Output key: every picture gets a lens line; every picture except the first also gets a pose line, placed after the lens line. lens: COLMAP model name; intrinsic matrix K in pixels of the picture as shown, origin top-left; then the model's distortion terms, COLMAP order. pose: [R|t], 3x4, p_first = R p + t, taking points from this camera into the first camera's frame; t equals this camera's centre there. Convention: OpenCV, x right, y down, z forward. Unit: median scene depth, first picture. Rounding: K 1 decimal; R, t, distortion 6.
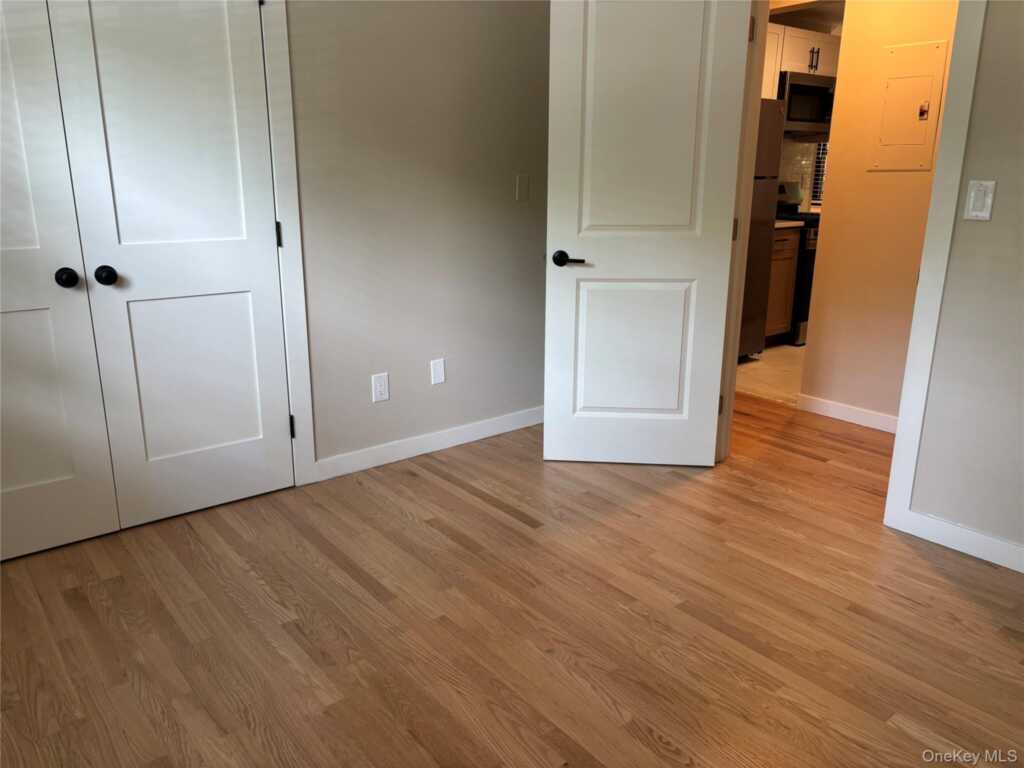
lens RADIAL K [[774.9, 0, 510.3], [0, 774.9, 384.5], [0, 0, 1]] dist [0.043449, -0.040033]
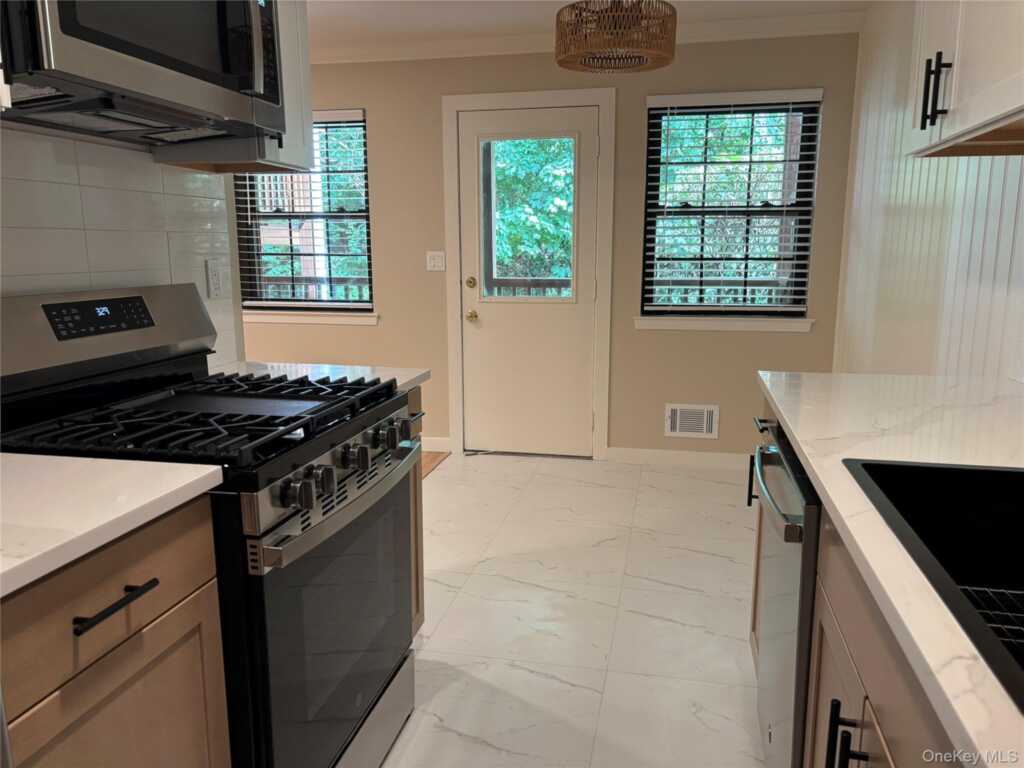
lens RADIAL K [[774.9, 0, 513.7], [0, 774.9, 392.4], [0, 0, 1]] dist [0.043449, -0.040033]
pose [[0.777511, -0.126893, 0.615935, 0.297835], [0.177008, 0.983991, -0.020722, -0.204550], [-0.603445, 0.125137, 0.787525, 0.744164]]
